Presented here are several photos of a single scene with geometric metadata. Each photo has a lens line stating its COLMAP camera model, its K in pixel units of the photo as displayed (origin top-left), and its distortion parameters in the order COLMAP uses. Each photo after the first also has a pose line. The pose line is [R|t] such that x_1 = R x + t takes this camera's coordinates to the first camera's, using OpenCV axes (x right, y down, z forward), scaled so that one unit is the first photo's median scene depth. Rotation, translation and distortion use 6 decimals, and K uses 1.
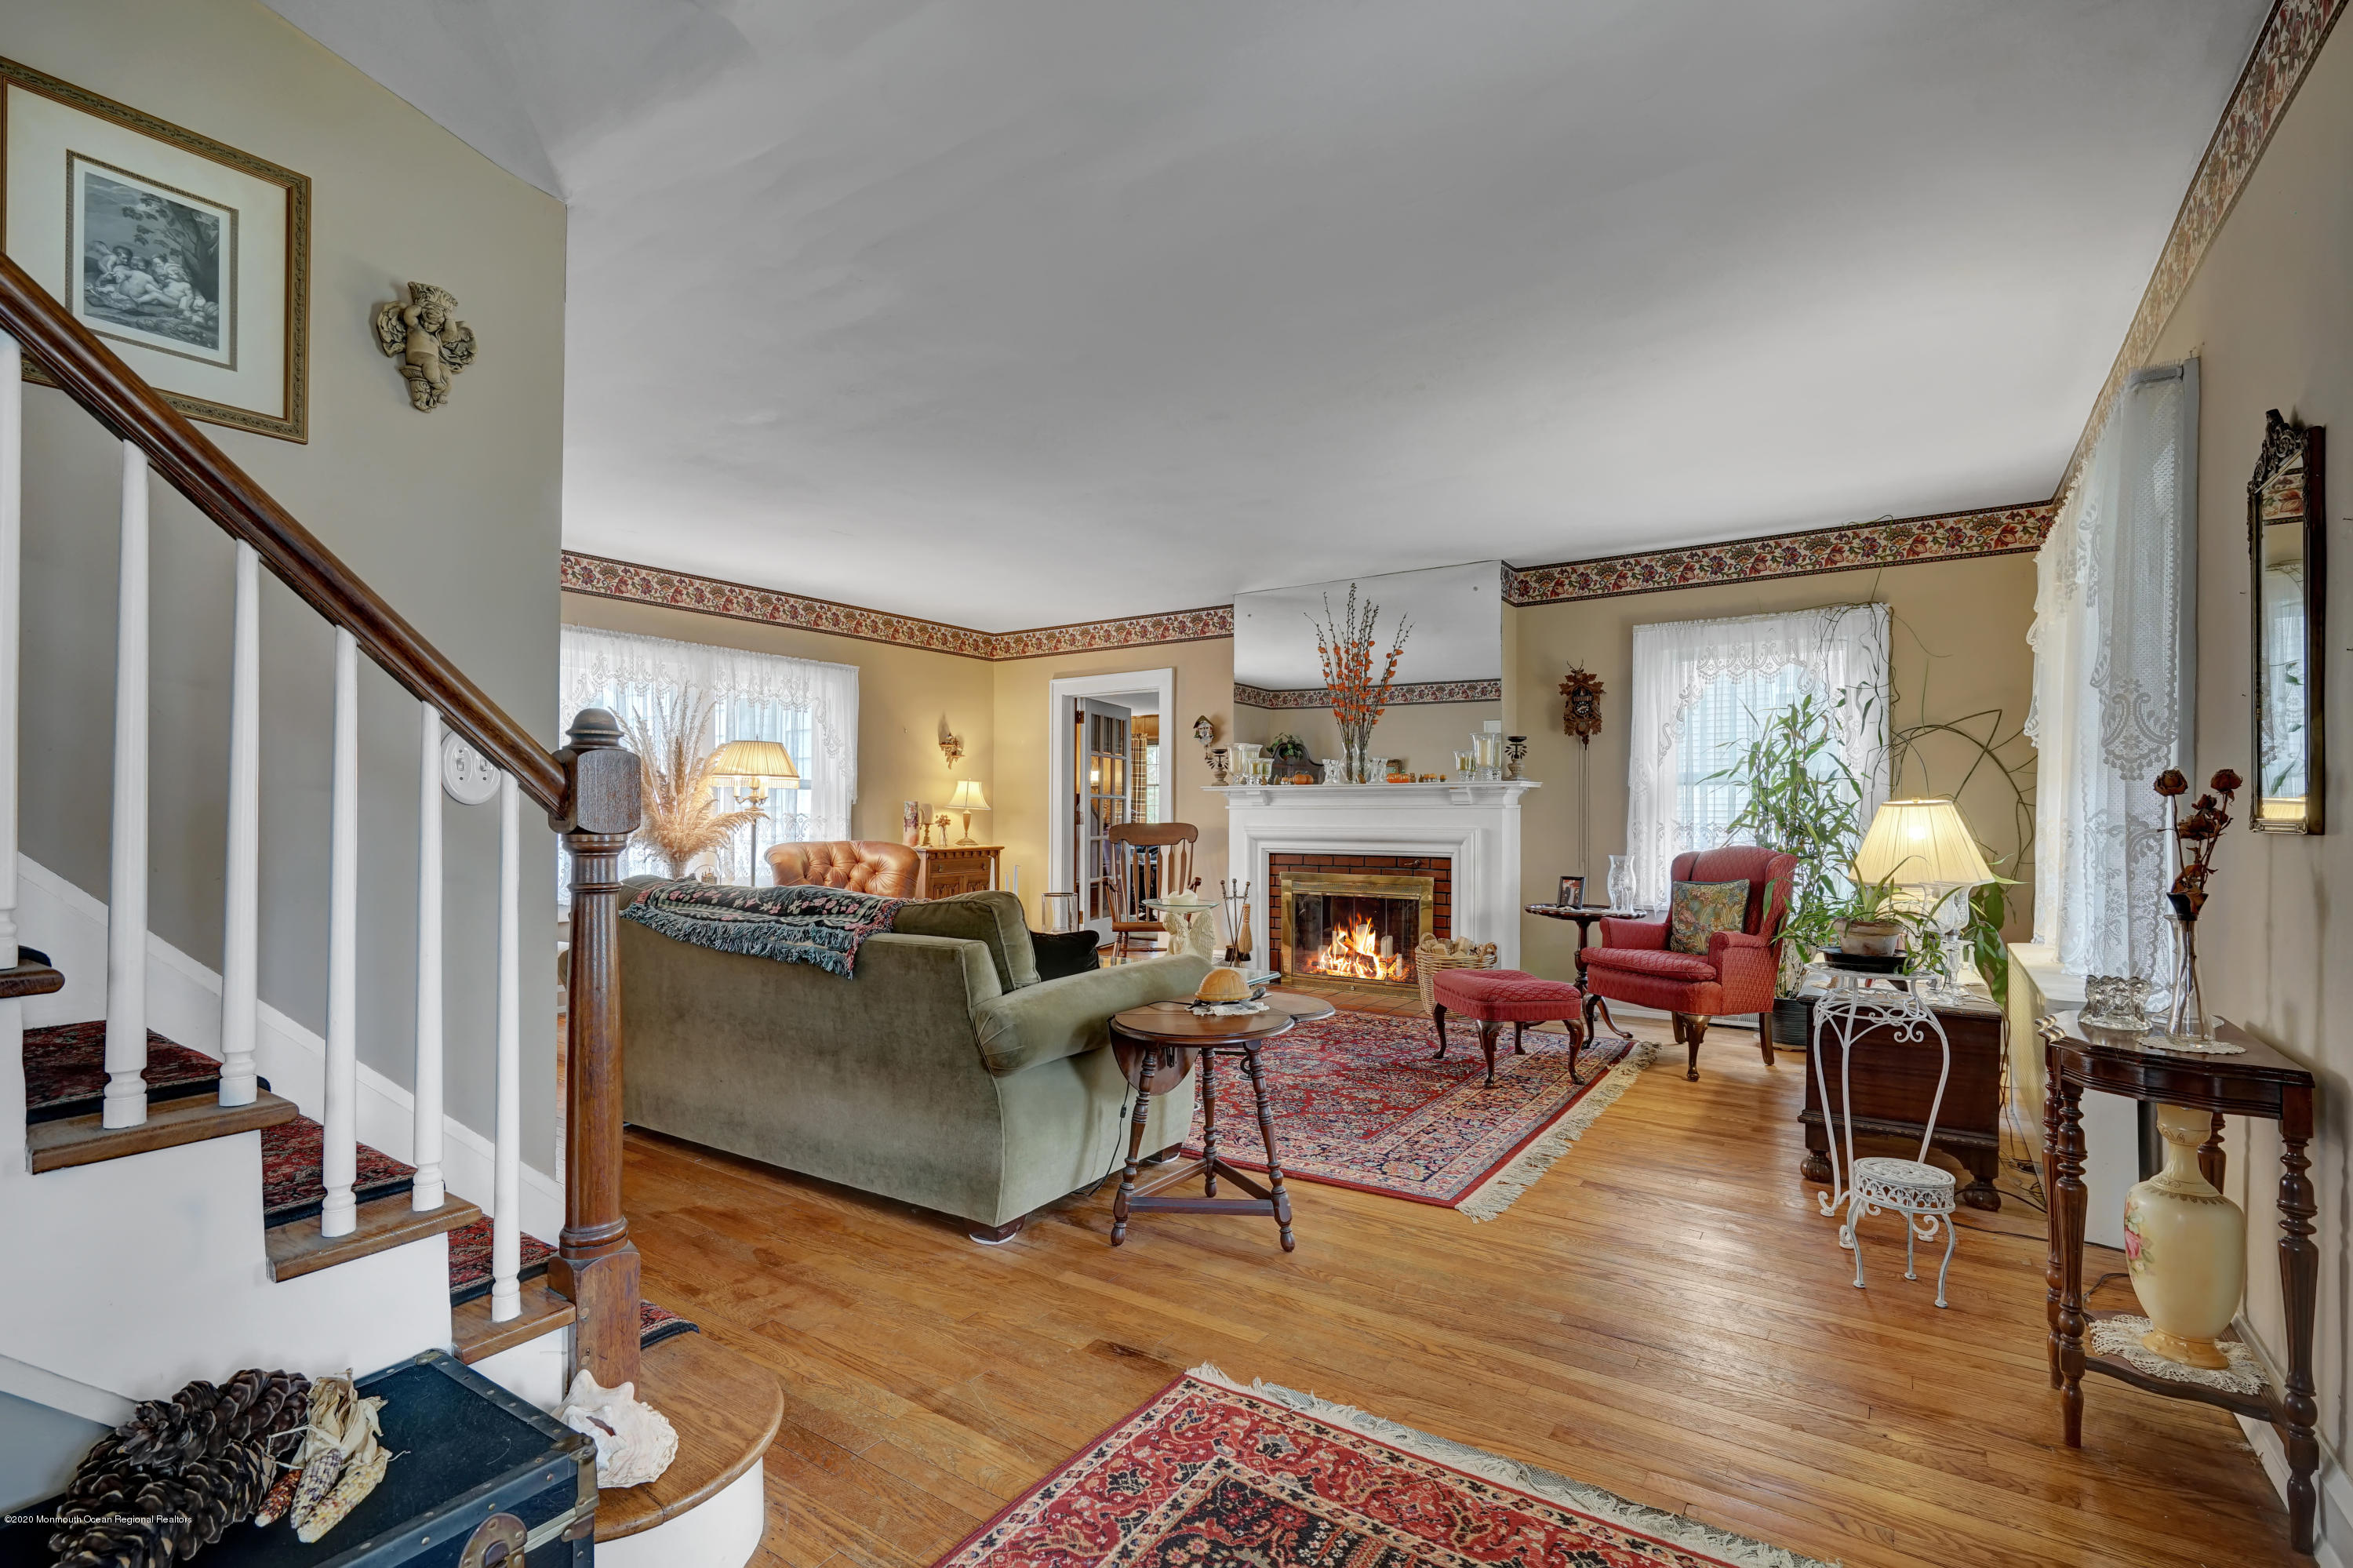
lens RADIAL K [[1059.3, 0, 1175.2], [0, 1059.3, 786.5], [0, 0, 1]] dist [-0.007966, 0.004231]
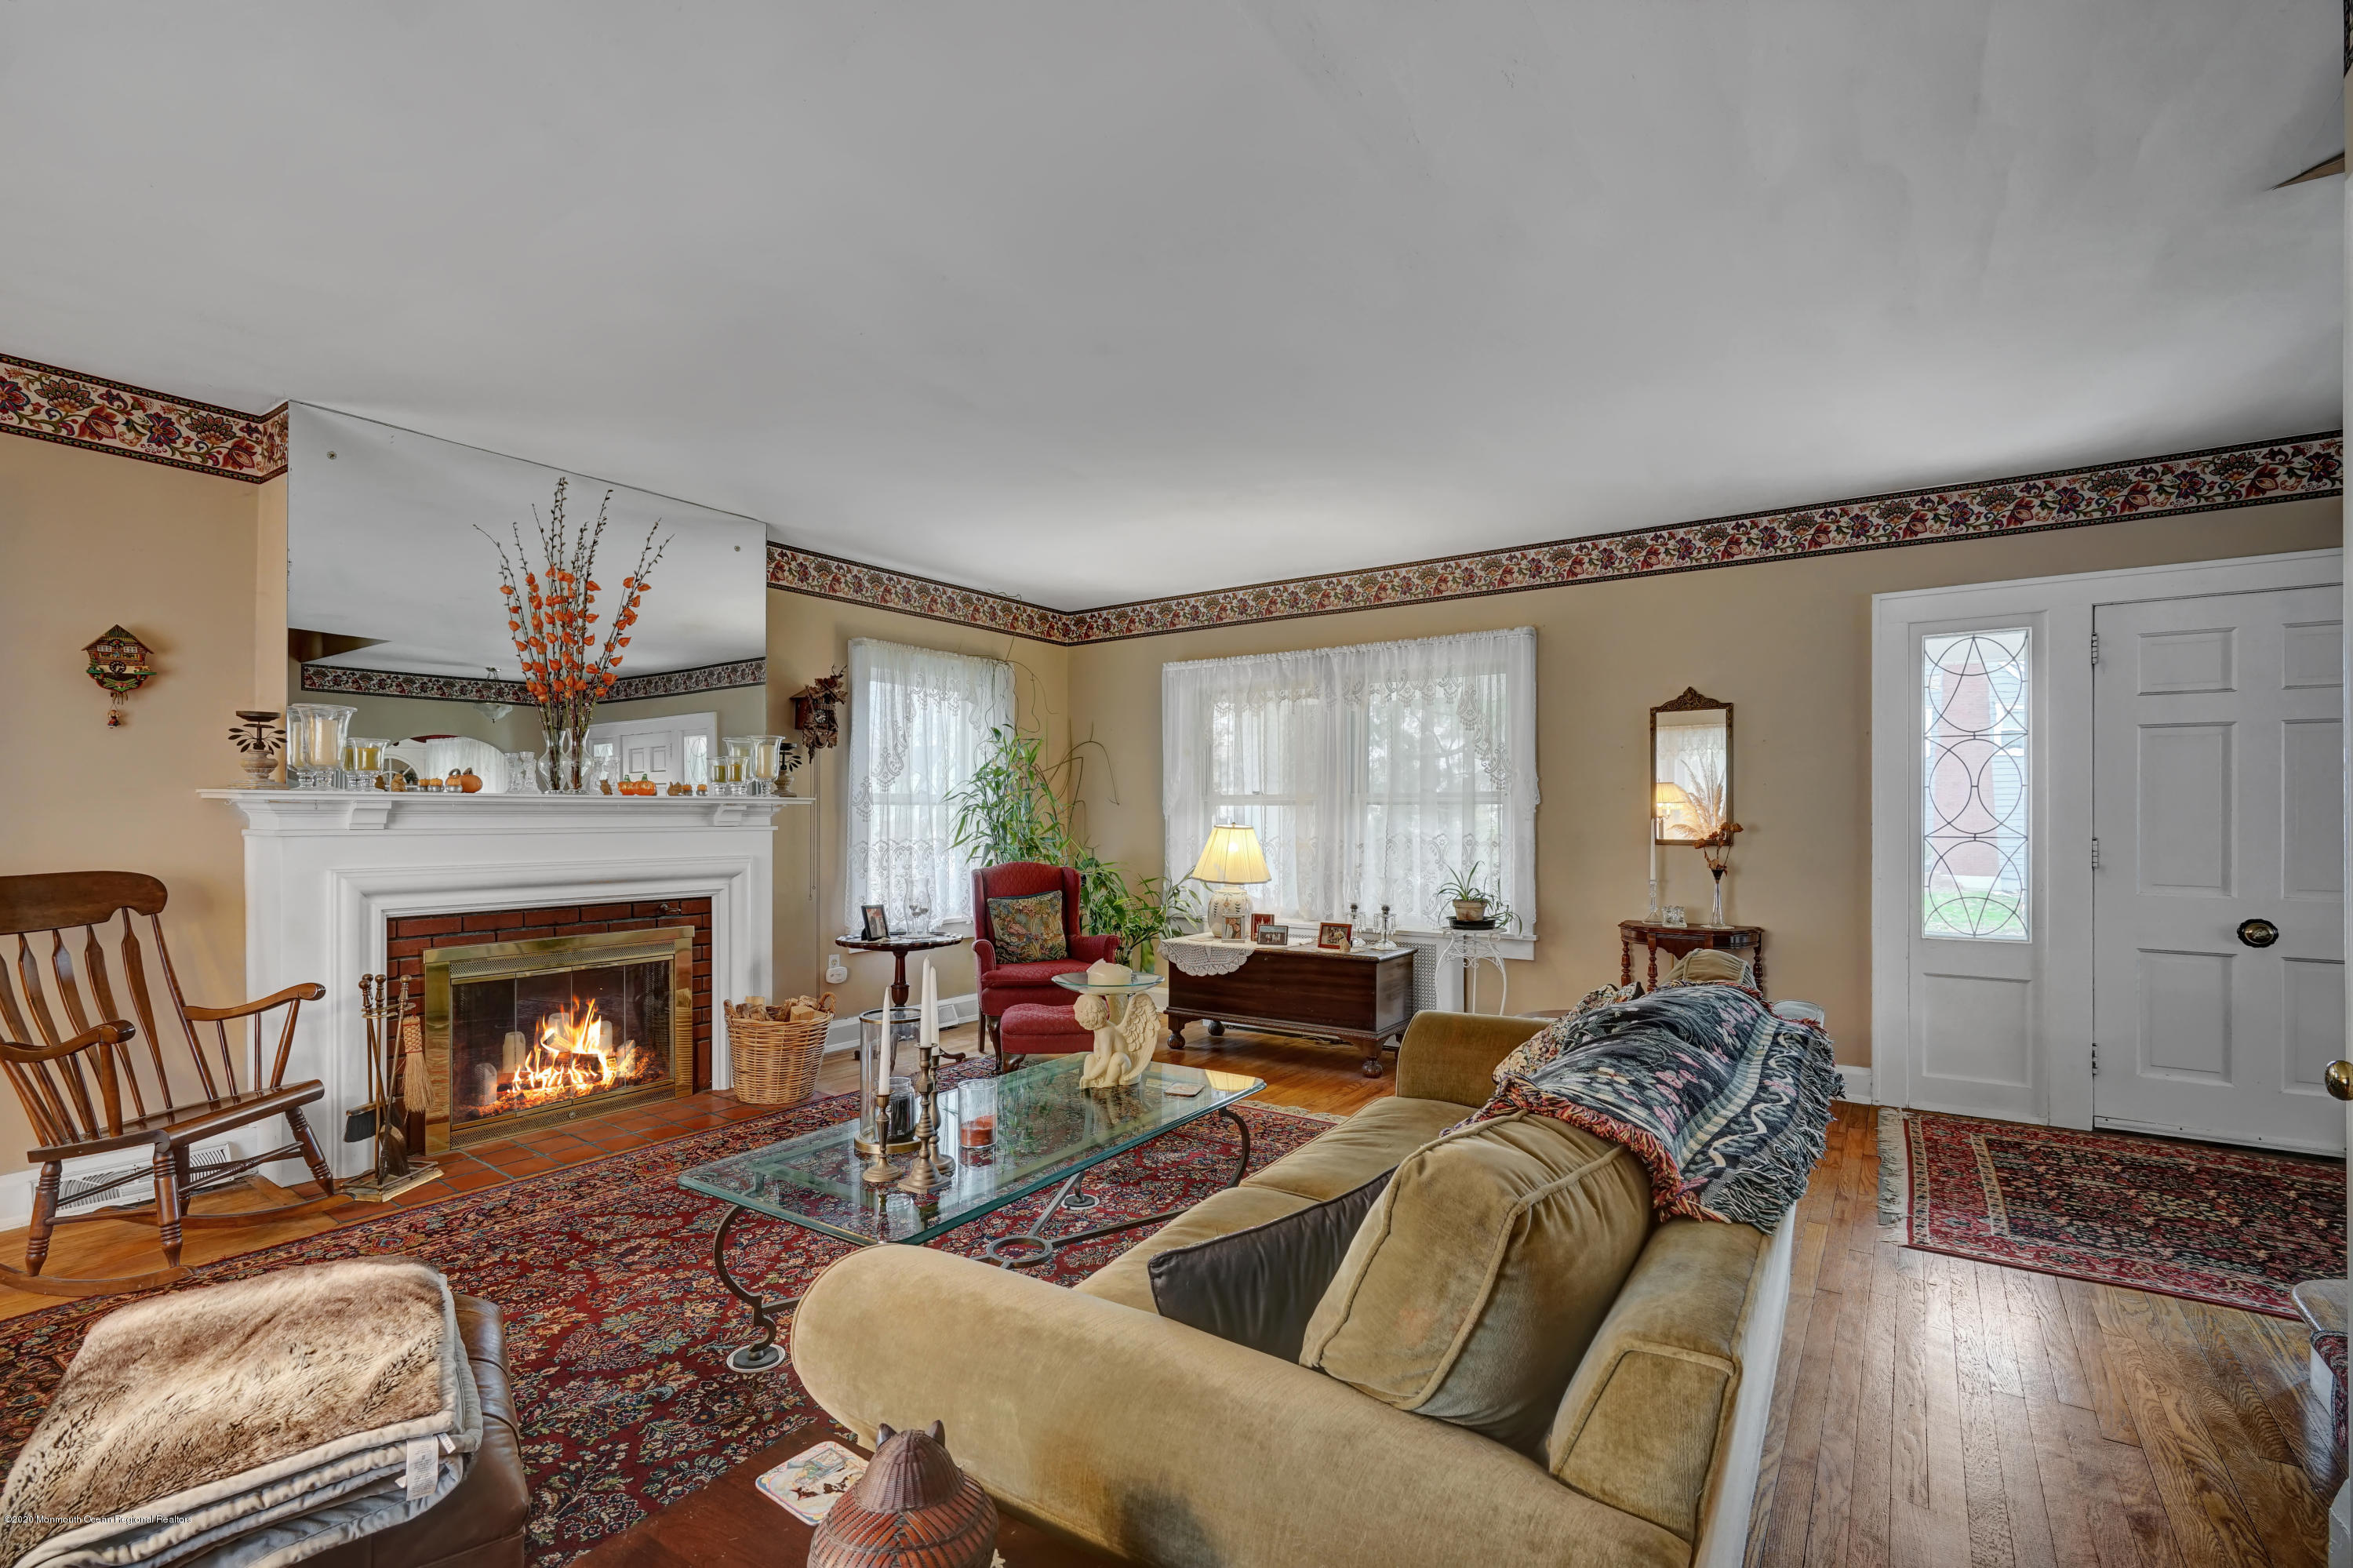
lens RADIAL K [[1059.3, 0, 1128.9], [0, 1059.3, 834.9], [0, 0, 1]] dist [-0.007966, 0.004231]
pose [[0.042072, -0.018488, 0.998944, -0.565357], [-0.026432, 0.999458, 0.019610, 0.000019], [-0.998765, -0.027229, 0.041561, 0.779469]]
